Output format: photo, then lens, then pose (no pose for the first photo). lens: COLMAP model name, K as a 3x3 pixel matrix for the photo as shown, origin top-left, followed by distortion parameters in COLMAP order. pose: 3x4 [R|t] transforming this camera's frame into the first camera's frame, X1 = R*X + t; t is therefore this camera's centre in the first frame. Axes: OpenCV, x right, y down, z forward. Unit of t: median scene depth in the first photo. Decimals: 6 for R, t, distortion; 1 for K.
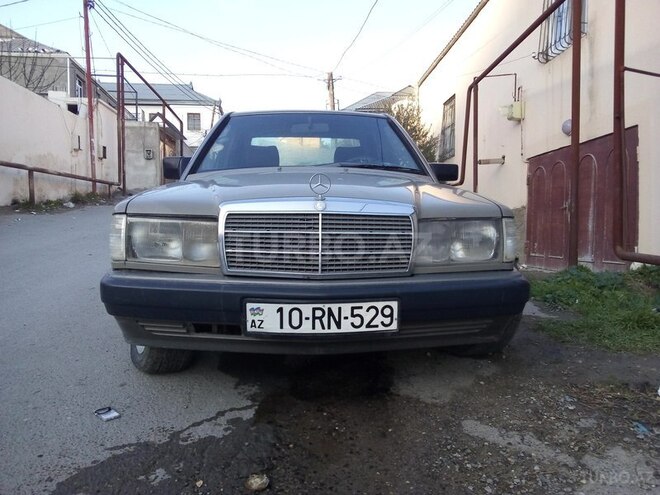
lens RADIAL K [[513.5, 0, 324.3], [0, 513.5, 247.1], [0, 0, 1]] dist [0.059350, -0.047205]
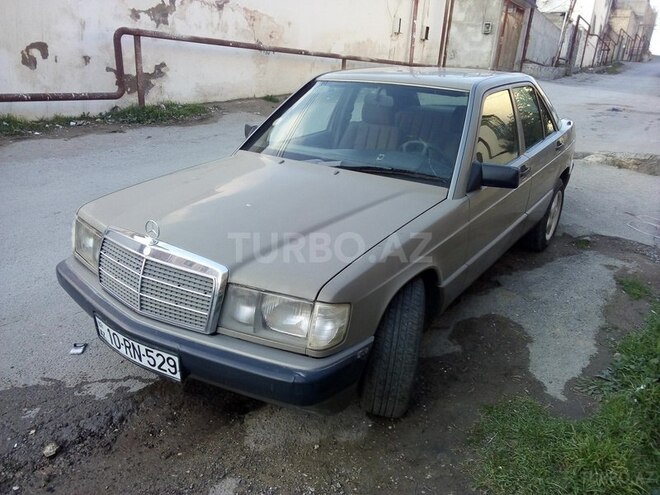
lens RADIAL K [[513.5, 0, 324.3], [0, 513.5, 247.1], [0, 0, 1]] dist [0.059350, -0.047205]
pose [[0.784024, 0.243844, -0.570830, 0.879417], [-0.097582, 0.956593, 0.274605, -0.412648], [0.613013, -0.159594, 0.773786, 0.357446]]
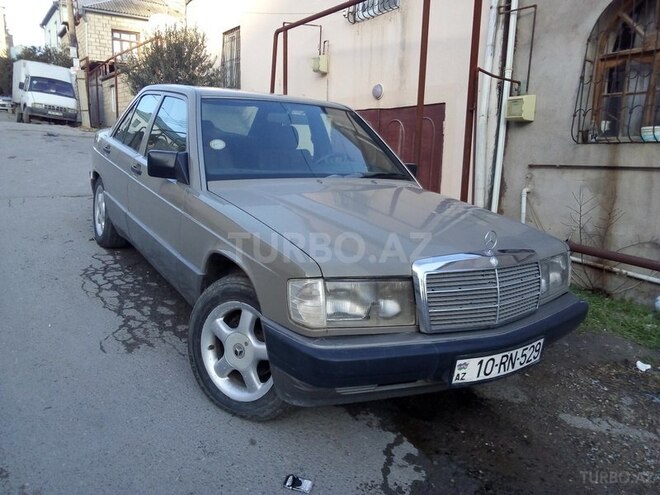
lens RADIAL K [[513.5, 0, 324.3], [0, 513.5, 247.1], [0, 0, 1]] dist [0.059350, -0.047205]
pose [[0.871255, -0.054342, 0.487812, -0.829726], [-0.020663, 0.988911, 0.147068, -0.255617], [-0.490395, -0.138213, 0.860471, 0.215166]]
